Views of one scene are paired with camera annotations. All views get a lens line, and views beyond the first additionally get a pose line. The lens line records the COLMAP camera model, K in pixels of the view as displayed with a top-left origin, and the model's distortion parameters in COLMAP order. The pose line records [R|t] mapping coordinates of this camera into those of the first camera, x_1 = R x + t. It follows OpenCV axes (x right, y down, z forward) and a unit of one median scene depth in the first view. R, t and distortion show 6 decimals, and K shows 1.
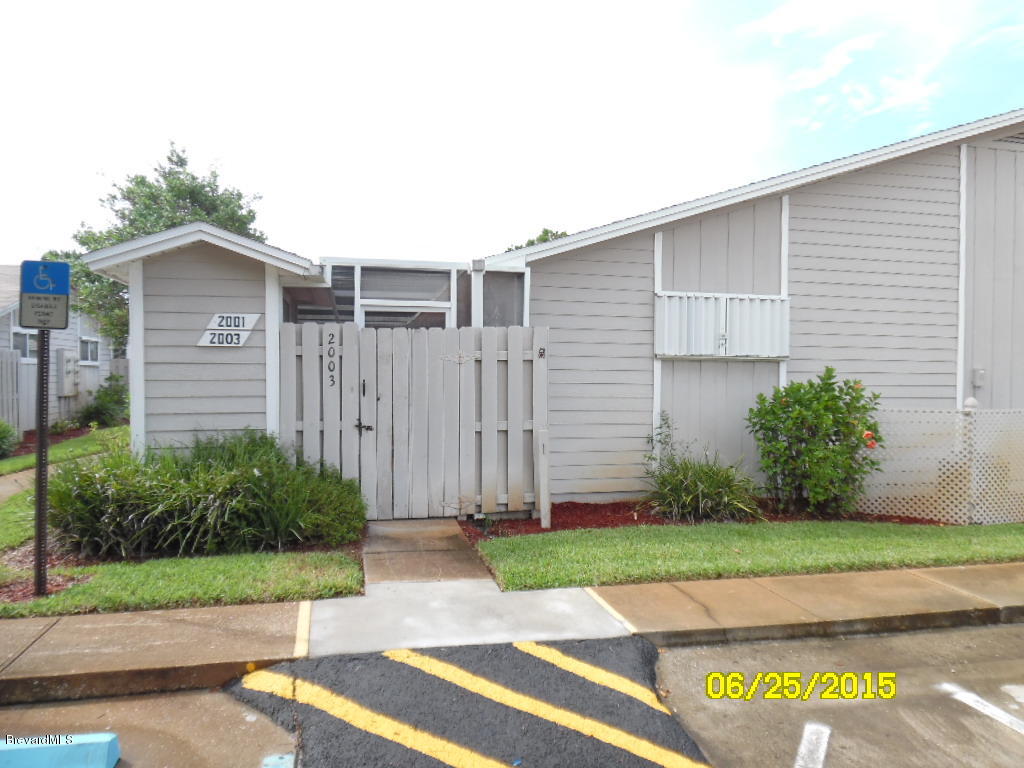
lens RADIAL K [[717.6, 0, 510.0], [0, 717.6, 387.8], [0, 0, 1]] dist [-0.010166, -0.004988]
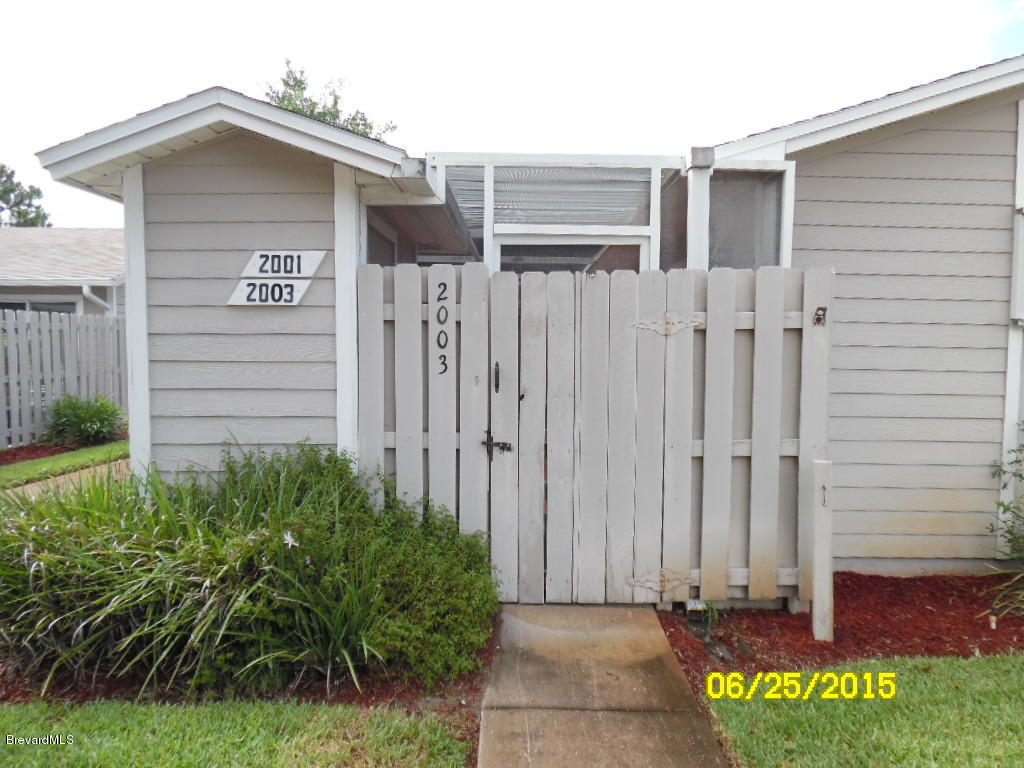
lens RADIAL K [[717.6, 0, 508.1], [0, 717.6, 385.8], [0, 0, 1]] dist [-0.010166, -0.004988]
pose [[0.973920, 0.018318, -0.226153, -0.064613], [-0.009116, 0.999090, 0.041671, -0.017029], [0.226710, -0.038522, 0.973200, 0.438904]]
